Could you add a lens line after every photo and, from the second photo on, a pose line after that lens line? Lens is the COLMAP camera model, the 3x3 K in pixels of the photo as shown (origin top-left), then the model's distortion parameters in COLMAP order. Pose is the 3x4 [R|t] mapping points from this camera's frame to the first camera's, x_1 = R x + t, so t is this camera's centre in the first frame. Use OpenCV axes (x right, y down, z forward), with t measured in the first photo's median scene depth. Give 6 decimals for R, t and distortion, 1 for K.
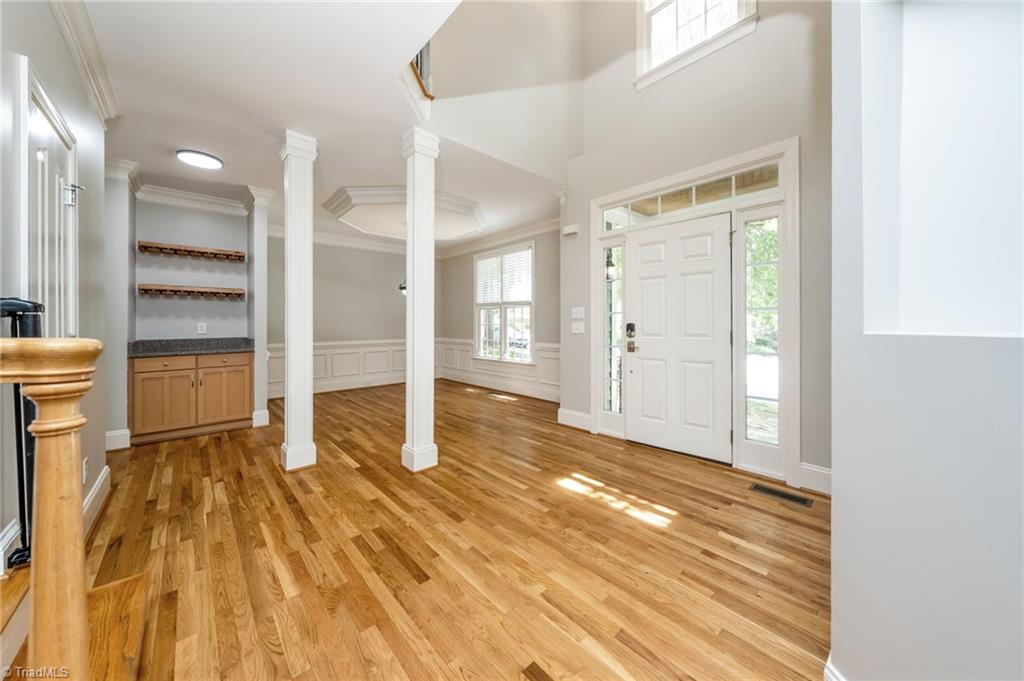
lens RADIAL K [[354.4, 0, 516.2], [0, 354.4, 323.5], [0, 0, 1]] dist [-0.001897, -0.000103]
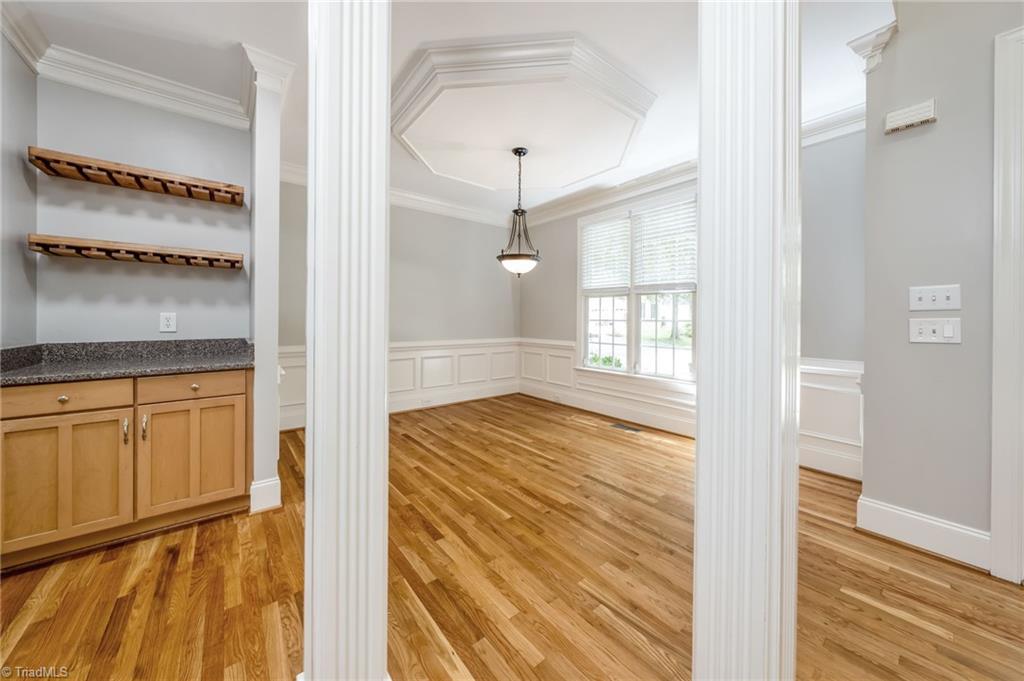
lens RADIAL K [[354.6, 0, 514.4], [0, 354.6, 319.4], [0, 0, 1]] dist [0.001335, 0.000206]
pose [[0.998092, 0.009977, -0.060925, -0.323707], [-0.009792, 0.999946, 0.003336, 0.002006], [0.060955, -0.002733, 0.998137, 0.498556]]
